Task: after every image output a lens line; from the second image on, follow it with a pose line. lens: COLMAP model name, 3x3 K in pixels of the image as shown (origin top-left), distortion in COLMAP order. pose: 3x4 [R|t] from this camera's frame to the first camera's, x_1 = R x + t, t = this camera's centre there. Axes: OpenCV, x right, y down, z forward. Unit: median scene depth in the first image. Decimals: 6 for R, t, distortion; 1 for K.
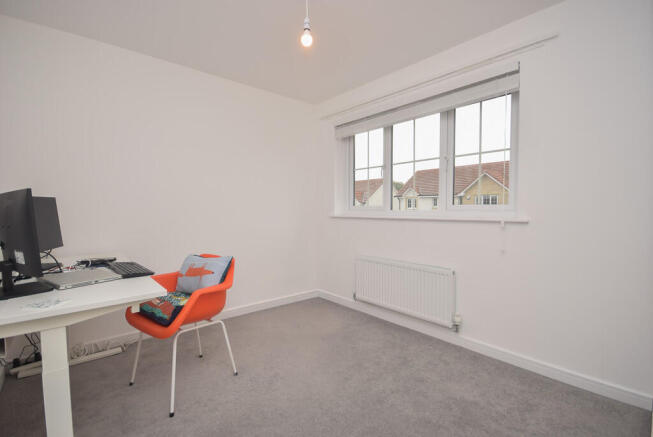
lens RADIAL K [[288.8, 0, 326.5], [0, 288.8, 218.5], [0, 0, 1]] dist [-0.003065, -0.000512]
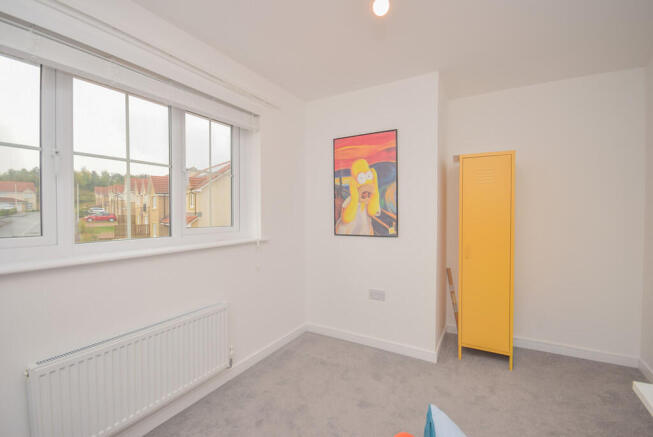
lens RADIAL K [[288.8, 0, 326.5], [0, 288.8, 218.5], [0, 0, 1]] dist [-0.003065, -0.000512]
pose [[-0.275127, -0.012801, 0.961323, -0.431317], [0.045324, 0.998627, 0.026269, -0.071249], [-0.960339, 0.050799, -0.274169, 0.784772]]
